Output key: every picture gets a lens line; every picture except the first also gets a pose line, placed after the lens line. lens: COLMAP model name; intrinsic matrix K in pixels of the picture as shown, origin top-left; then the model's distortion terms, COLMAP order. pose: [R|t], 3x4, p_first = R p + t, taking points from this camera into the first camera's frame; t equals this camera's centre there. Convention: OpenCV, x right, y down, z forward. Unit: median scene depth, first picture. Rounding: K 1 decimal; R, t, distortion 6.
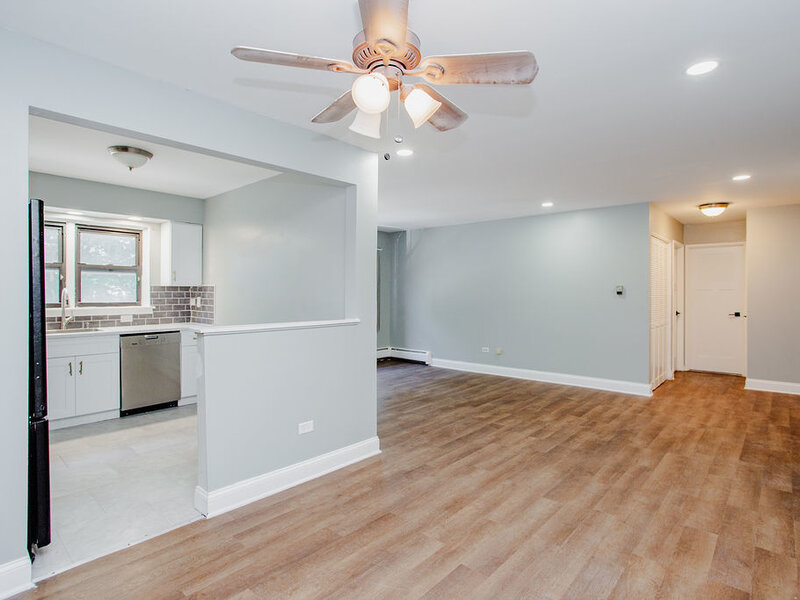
lens RADIAL K [[436.0, 0, 398.8], [0, 436.0, 295.9], [0, 0, 1]] dist [-0.048589, 0.028550]
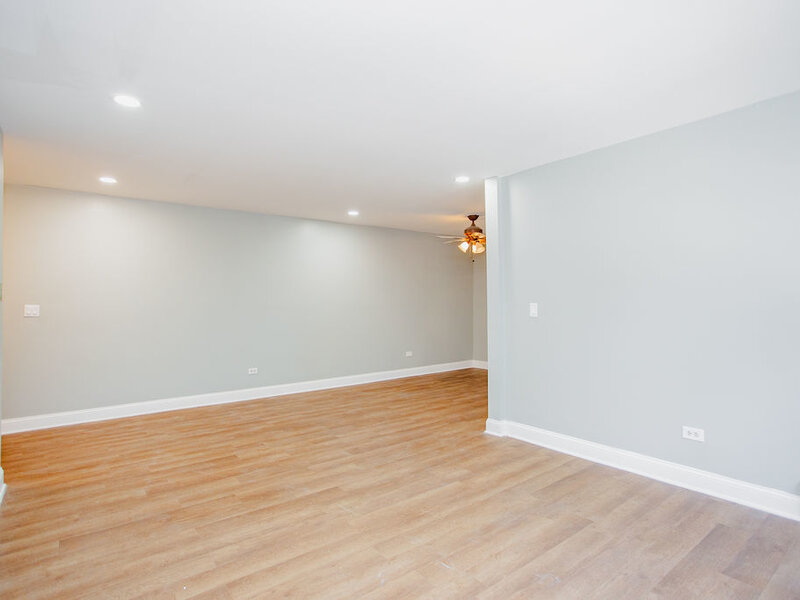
lens RADIAL K [[436.0, 0, 398.8], [0, 436.0, 295.9], [0, 0, 1]] dist [-0.048589, 0.028550]
pose [[-0.985057, 0.008283, 0.172027, -0.015407], [0.007729, 0.999963, -0.003892, -0.005918], [-0.172053, -0.002504, -0.985085, 2.051412]]
